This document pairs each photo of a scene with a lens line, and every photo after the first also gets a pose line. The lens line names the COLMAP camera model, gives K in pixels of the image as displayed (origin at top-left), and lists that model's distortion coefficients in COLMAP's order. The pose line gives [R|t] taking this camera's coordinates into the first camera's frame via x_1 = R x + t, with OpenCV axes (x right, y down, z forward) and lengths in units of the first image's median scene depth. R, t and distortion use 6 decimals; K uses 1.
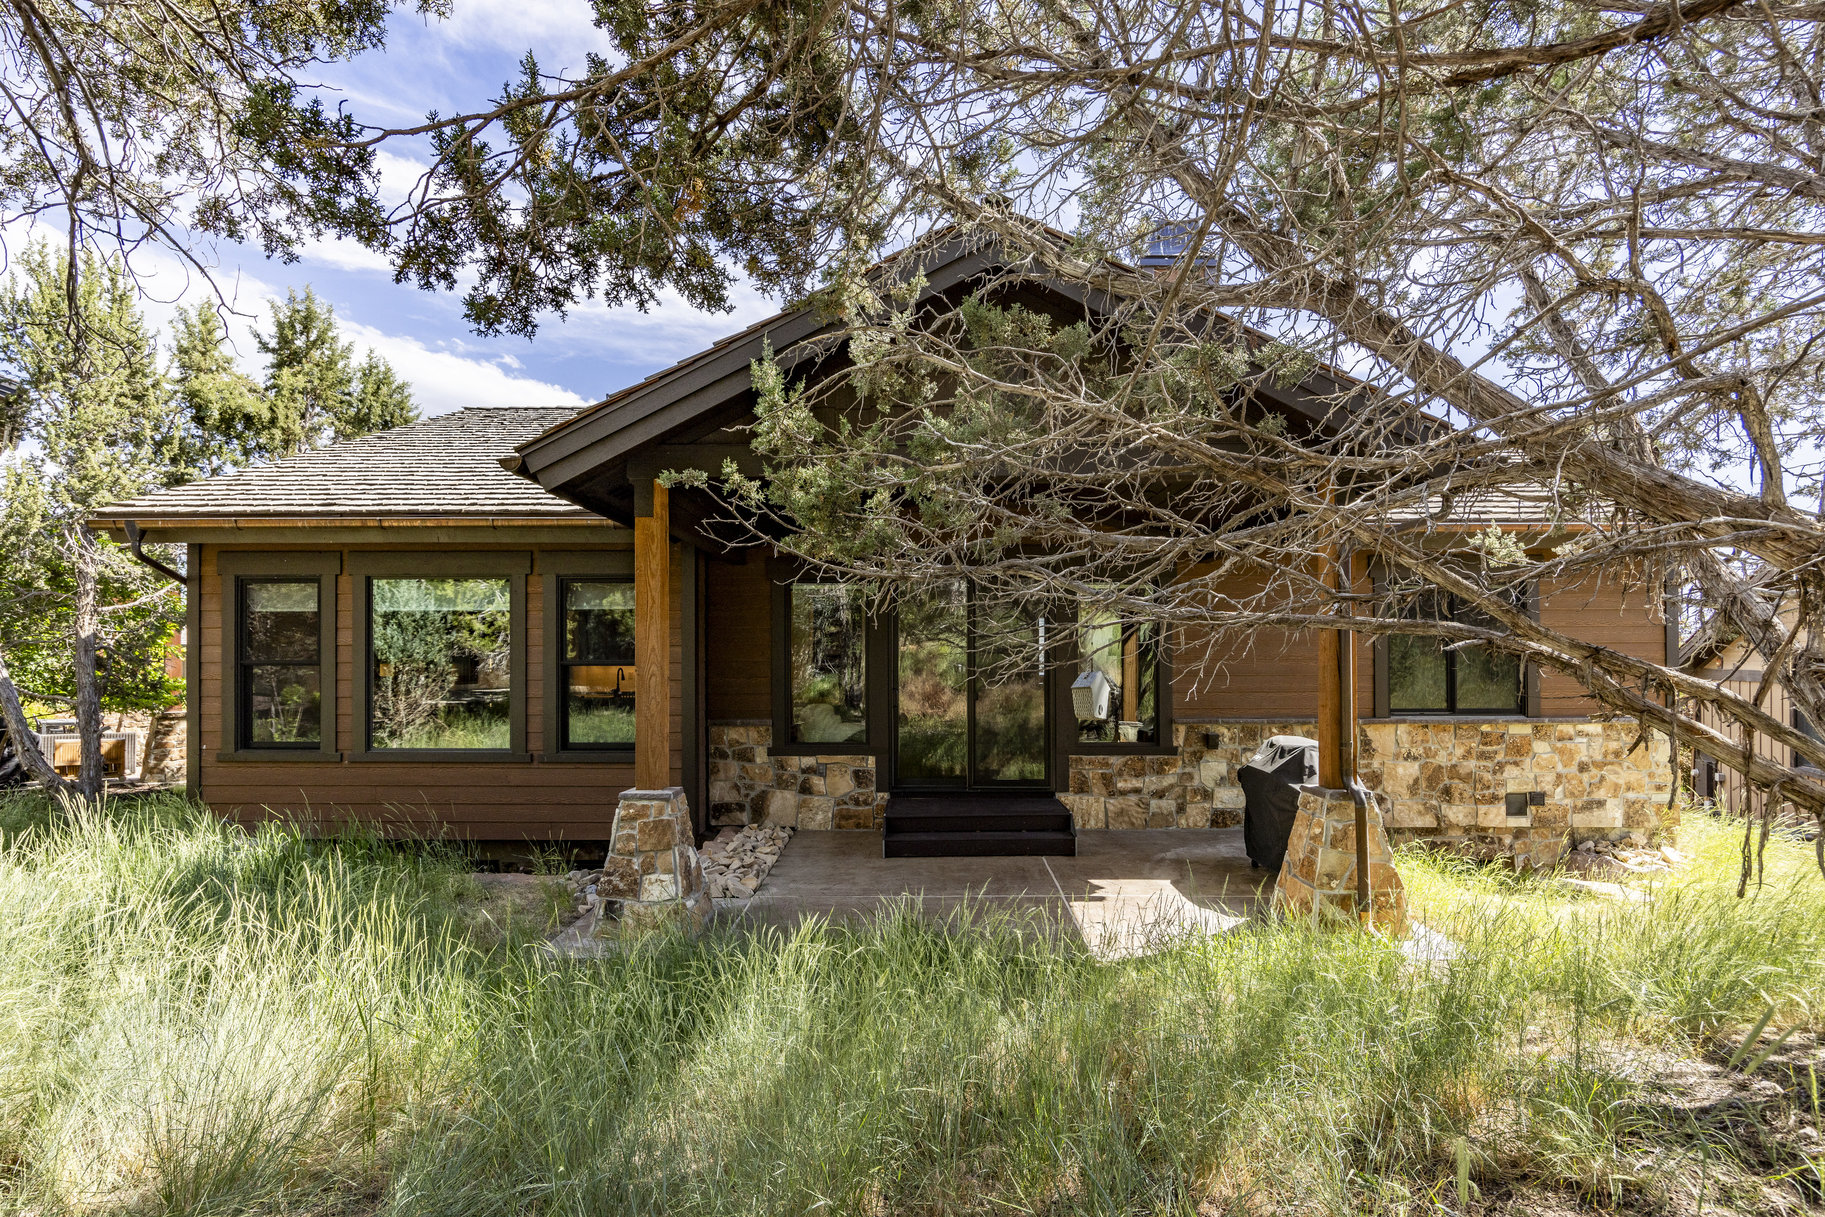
lens RADIAL K [[922.2, 0, 910.3], [0, 922.2, 636.9], [0, 0, 1]] dist [-0.014169, 0.000016]
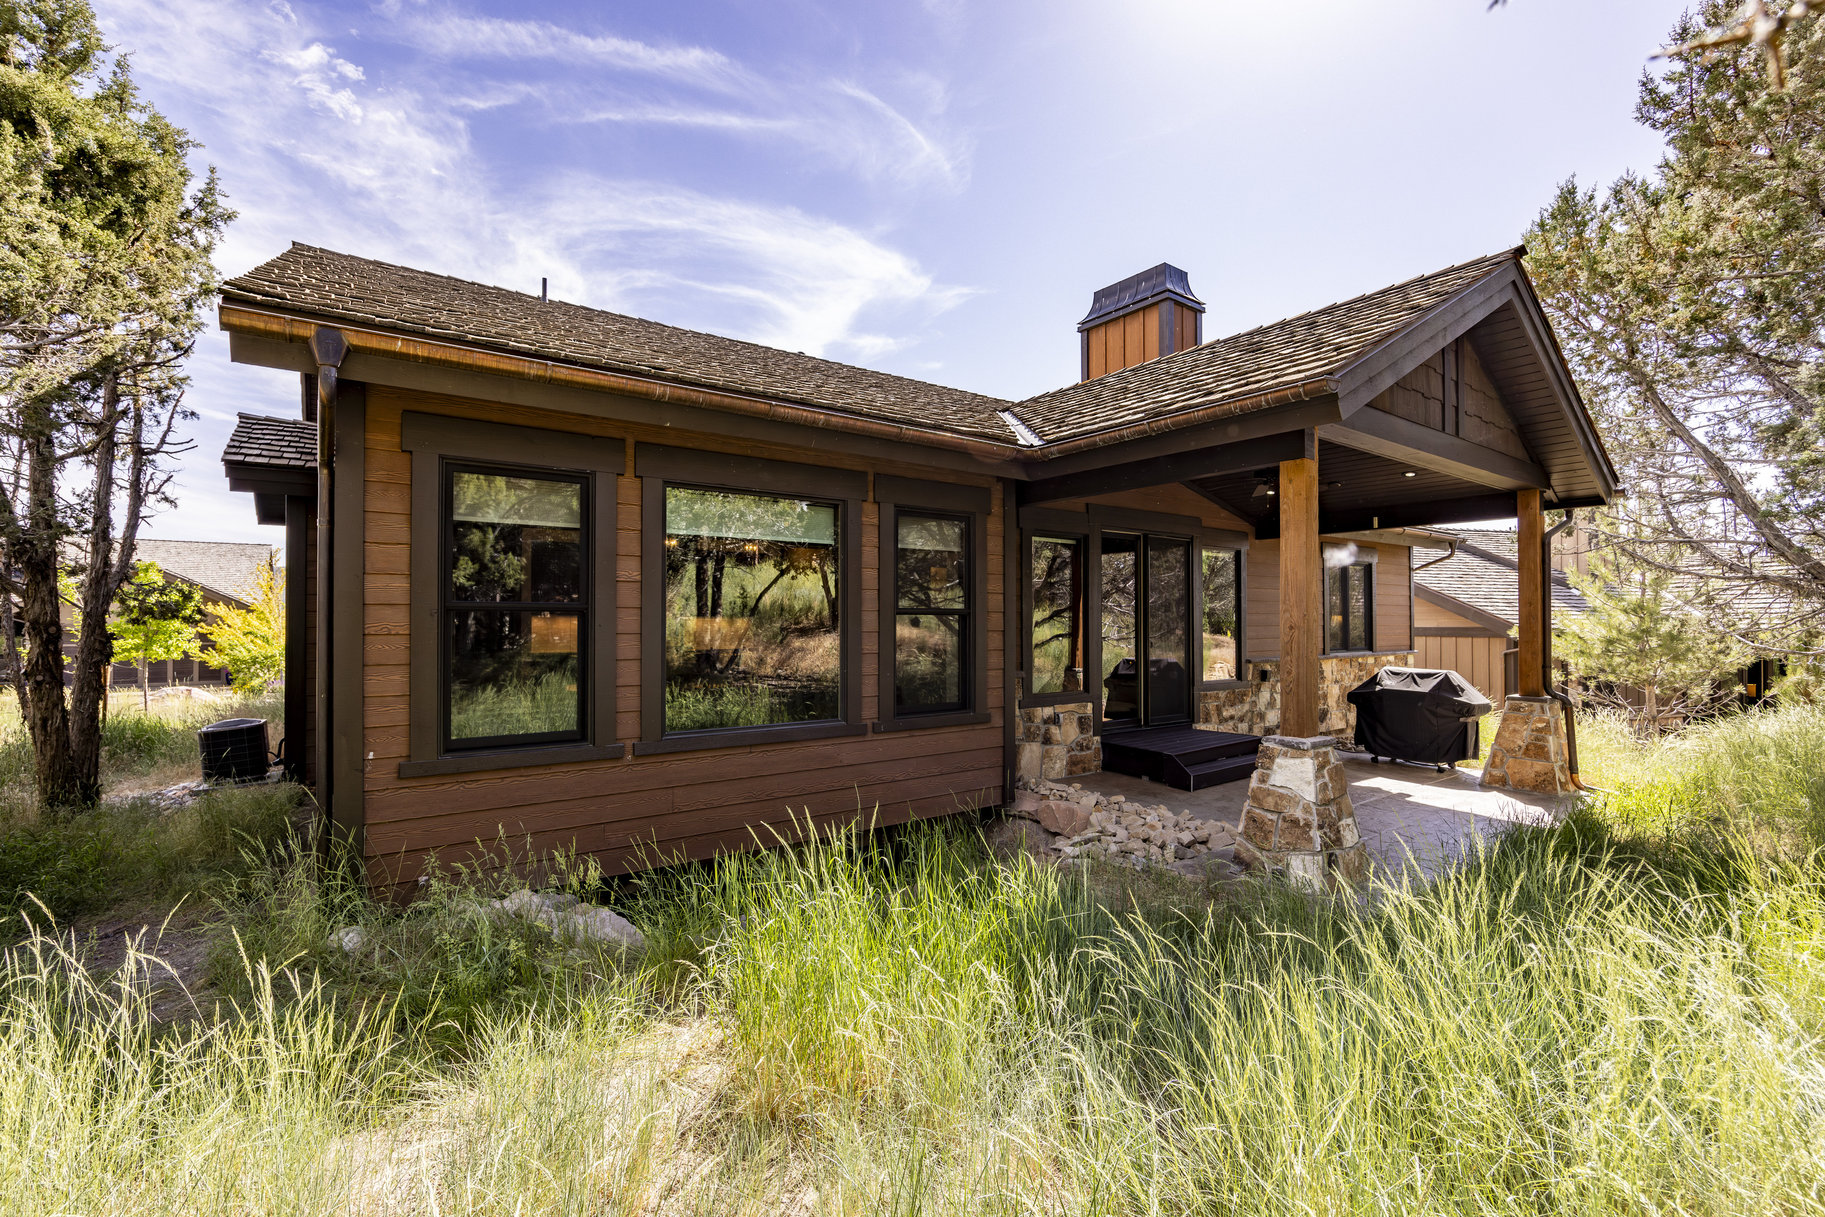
lens RADIAL K [[785.3, 0, 912.5], [0, 785.3, 608.5], [0, 0, 1]] dist [-0.003394, -0.000188]
pose [[0.806072, 0.010049, 0.591732, -0.742273], [-0.010436, 0.999942, -0.002765, 0.026126], [-0.591725, -0.003946, 0.806130, 0.396905]]
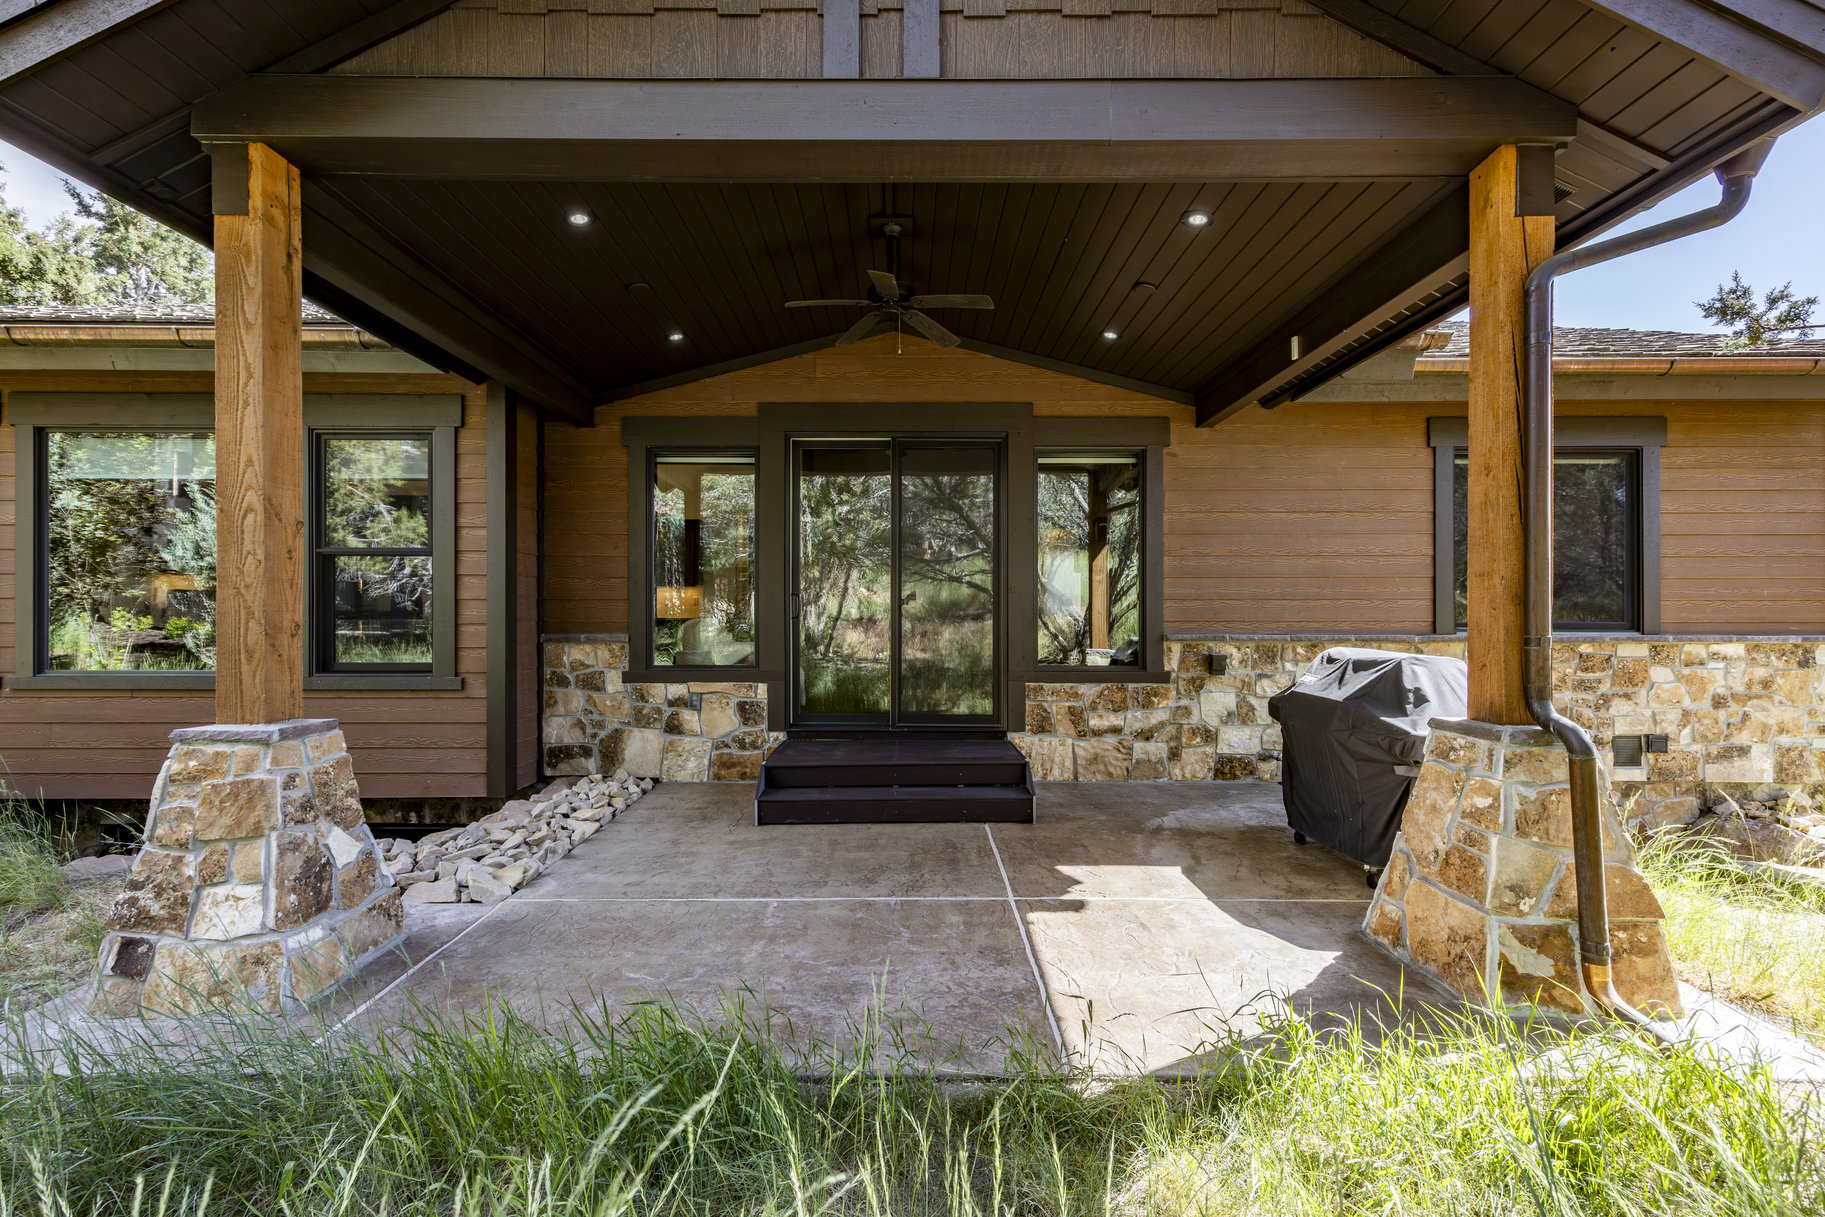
lens RADIAL K [[758.0, 0, 901.2], [0, 758.0, 616.2], [0, 0, 1]] dist [0.008313, -0.000291]
pose [[0.999995, 0.001757, 0.002581, 0.069872], [-0.001788, 0.999928, 0.011875, 0.067482], [-0.002560, -0.011879, 0.999926, 0.385177]]
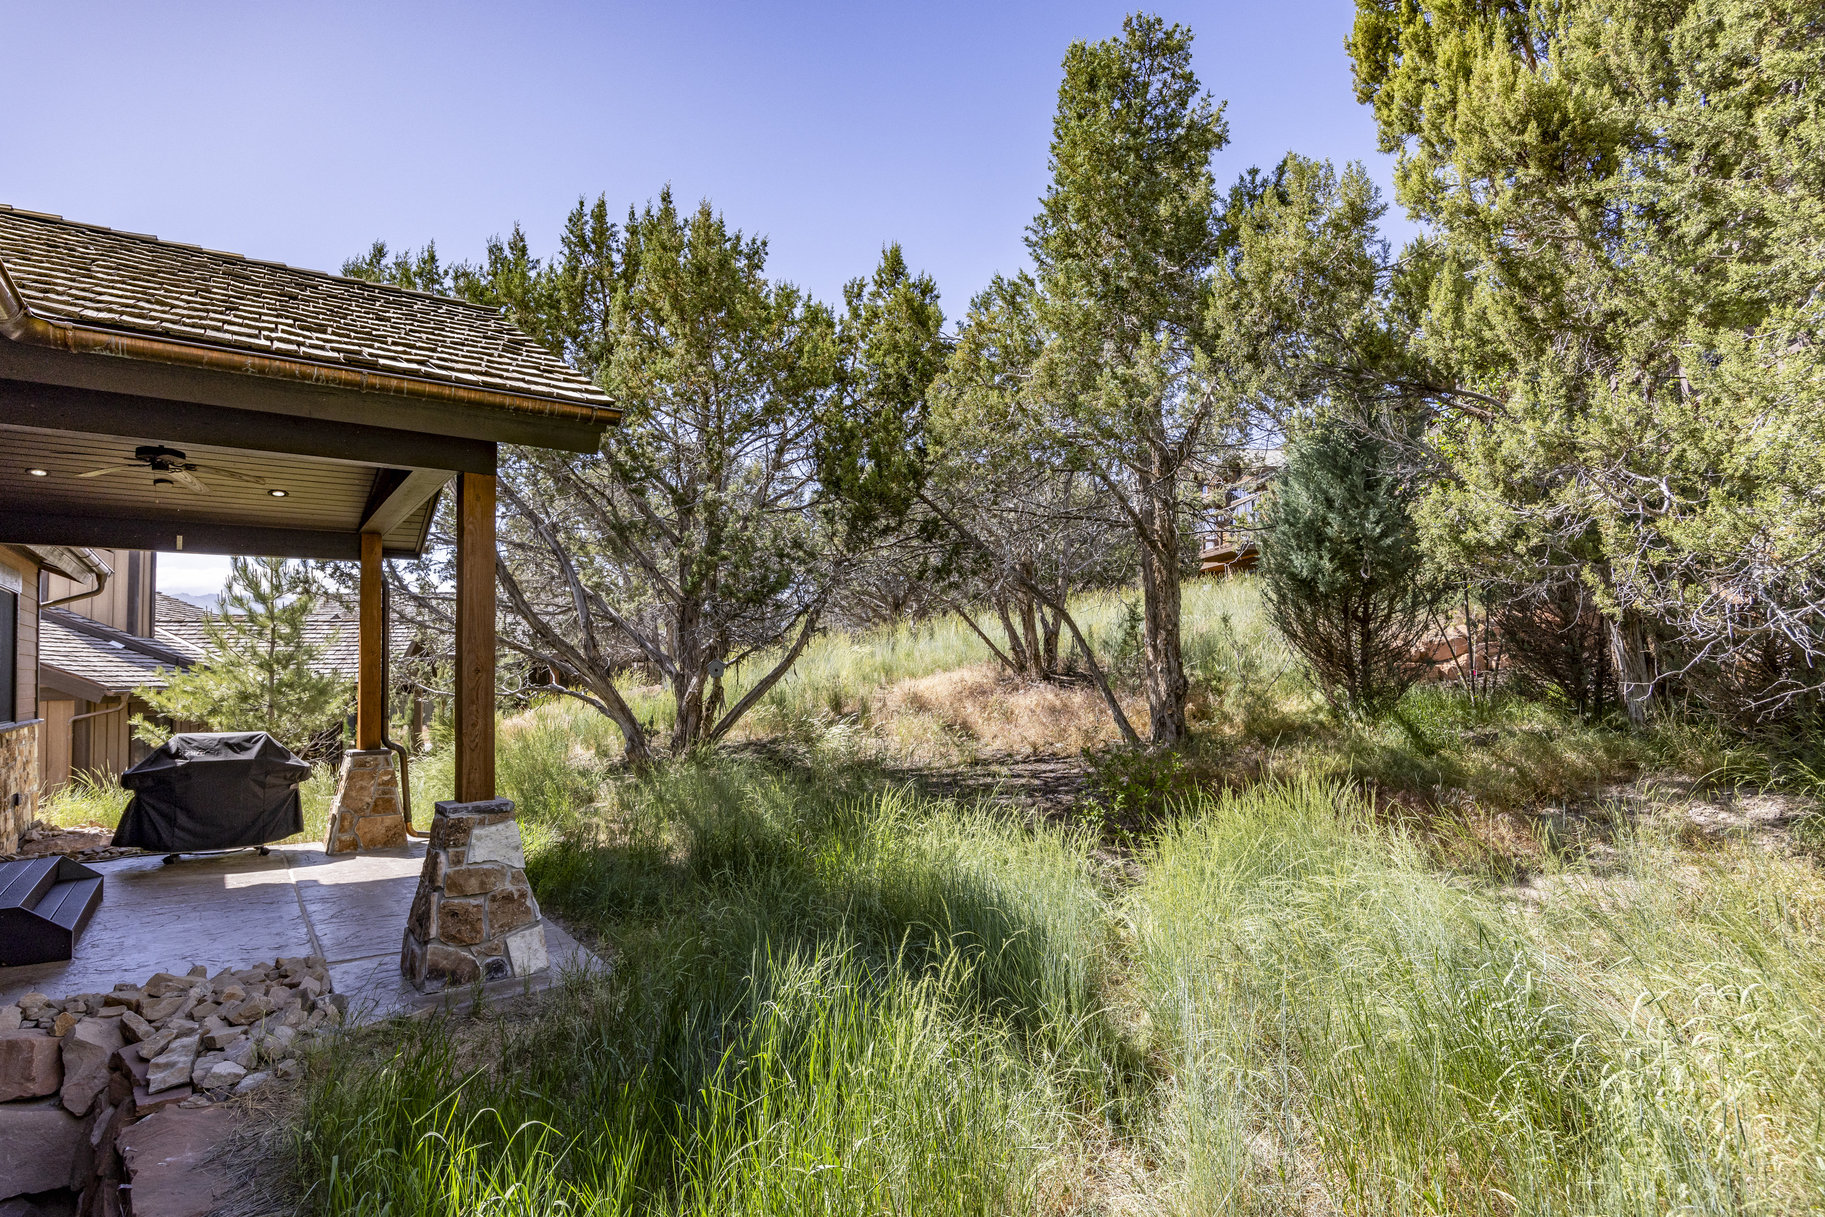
lens RADIAL K [[922.2, 0, 910.3], [0, 922.2, 636.9], [0, 0, 1]] dist [-0.014169, 0.000016]
pose [[-0.590161, 0.037363, 0.806421, -0.791611], [0.004972, 0.999078, -0.042651, 0.039187], [-0.807270, -0.021161, -0.589802, 0.797346]]
